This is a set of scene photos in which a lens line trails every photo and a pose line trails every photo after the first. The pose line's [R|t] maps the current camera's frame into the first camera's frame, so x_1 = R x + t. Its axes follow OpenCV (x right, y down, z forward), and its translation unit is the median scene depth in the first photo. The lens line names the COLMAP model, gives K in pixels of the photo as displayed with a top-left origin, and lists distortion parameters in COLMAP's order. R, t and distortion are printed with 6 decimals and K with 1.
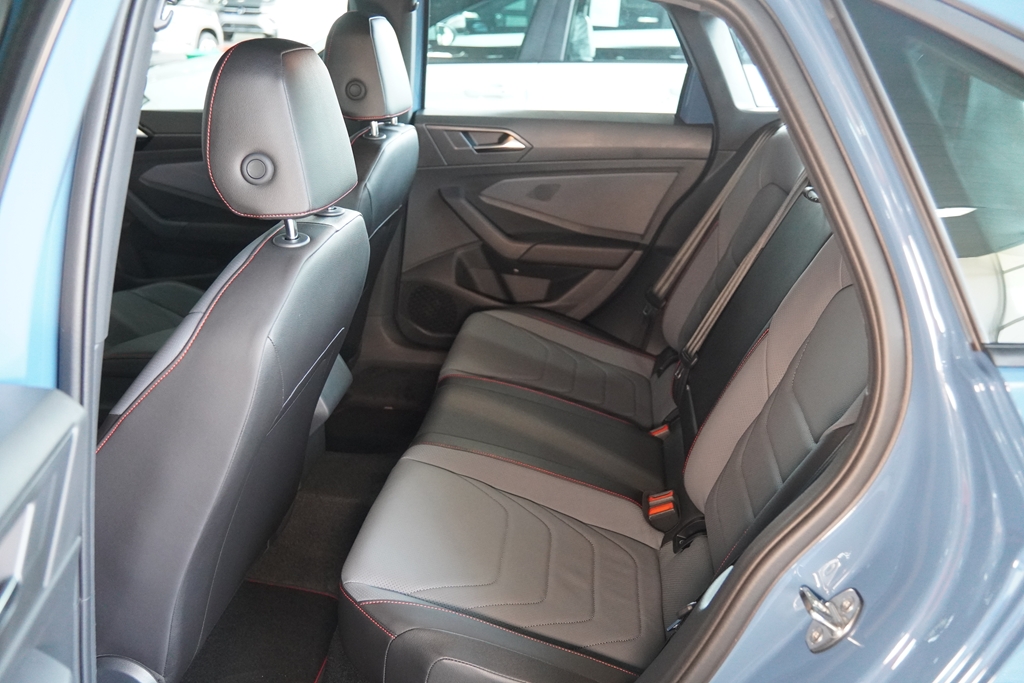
lens RADIAL K [[876.2, 0, 512.0], [0, 876.2, 341.5], [0, 0, 1]] dist [-0.068606, 0.001521]
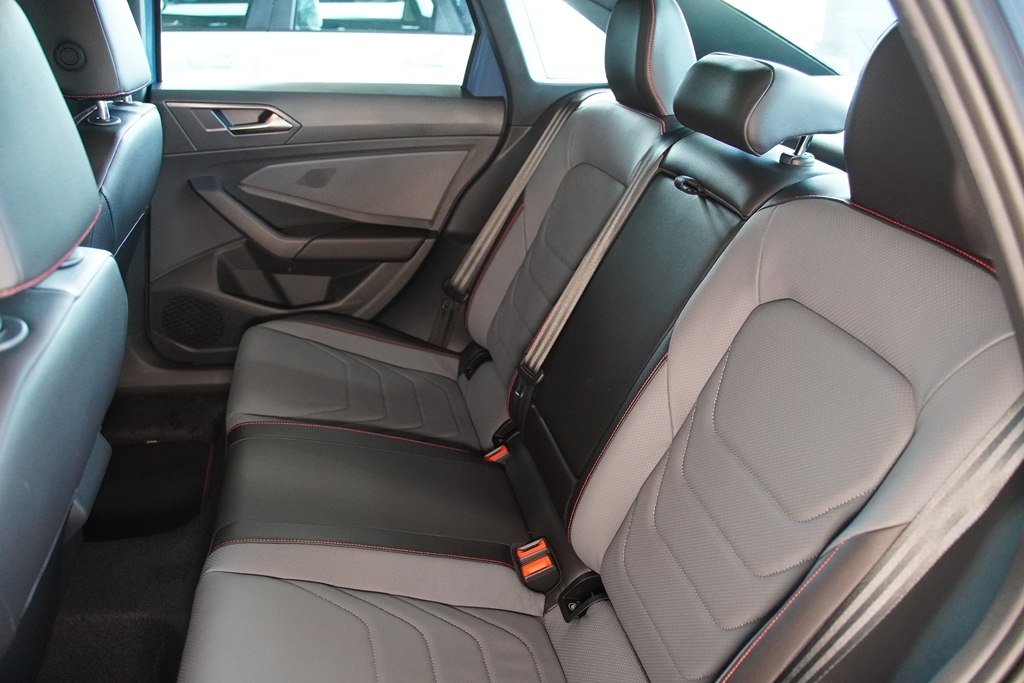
lens RADIAL K [[761.3, 0, 512.0], [0, 761.3, 341.5], [0, 0, 1]] dist [-0.148918, 0.118655]
pose [[0.934917, -0.105287, 0.338888, -0.052322], [0.078398, 0.992657, 0.092119, -0.064788], [-0.346099, -0.059555, 0.936306, 0.235585]]
